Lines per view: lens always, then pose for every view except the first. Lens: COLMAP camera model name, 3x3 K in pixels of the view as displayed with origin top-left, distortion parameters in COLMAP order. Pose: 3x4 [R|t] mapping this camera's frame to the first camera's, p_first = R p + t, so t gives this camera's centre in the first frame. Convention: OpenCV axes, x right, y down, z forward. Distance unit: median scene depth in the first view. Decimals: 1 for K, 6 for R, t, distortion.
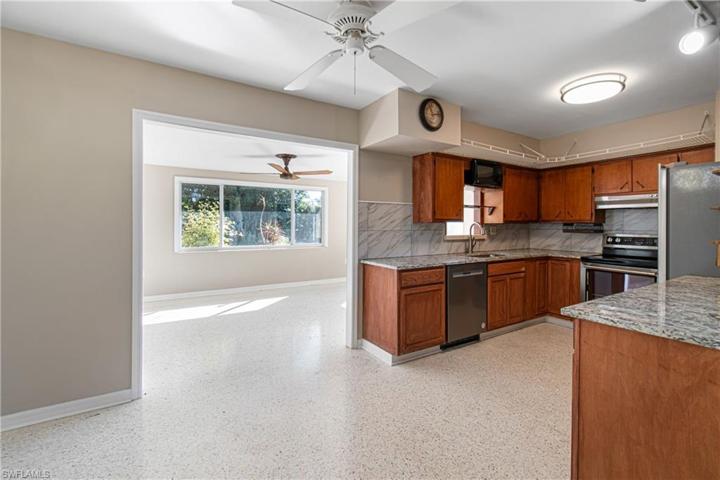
lens RADIAL K [[318.9, 0, 360.3], [0, 318.9, 226.7], [0, 0, 1]] dist [0.000143, -0.000021]
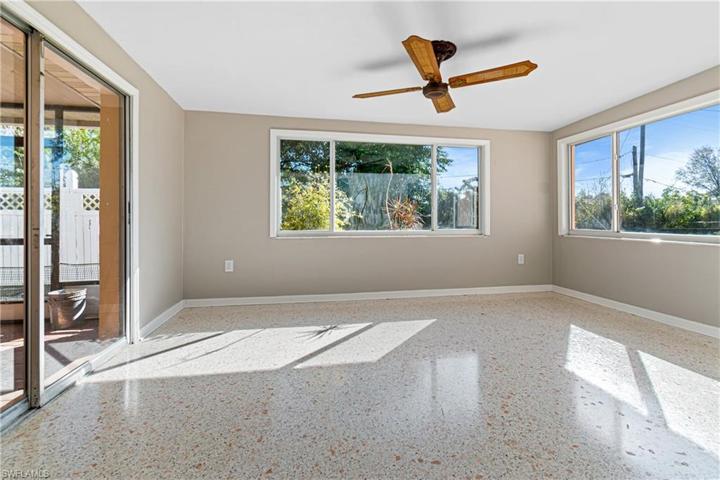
lens RADIAL K [[320.4, 0, 361.4], [0, 320.4, 216.9], [0, 0, 1]] dist [-0.011894, -0.000284]
pose [[0.929418, -0.005956, -0.368982, -0.201816], [0.000879, 0.999903, -0.013926, 0.068593], [0.369029, 0.012619, 0.929332, 0.626809]]
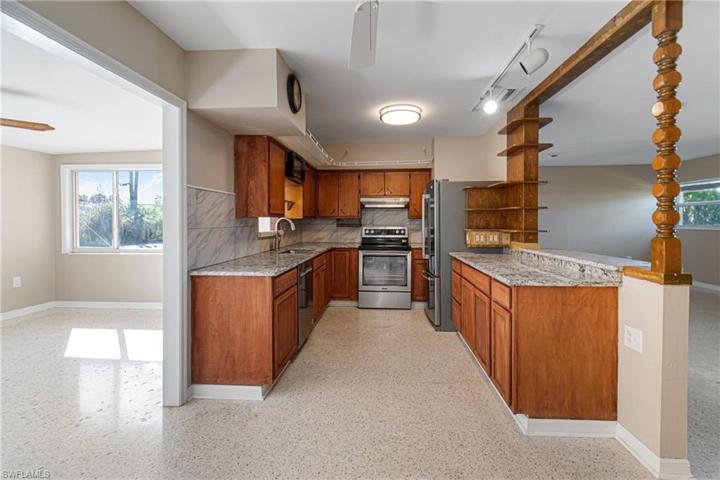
lens RADIAL K [[324.3, 0, 360.5], [0, 324.3, 224.1], [0, 0, 1]] dist [0.001956, 0.000571]
pose [[0.583882, -0.010650, 0.811769, -0.318423], [0.007389, 0.999942, 0.007805, -0.000051], [-0.811805, 0.001441, 0.583927, 0.267525]]
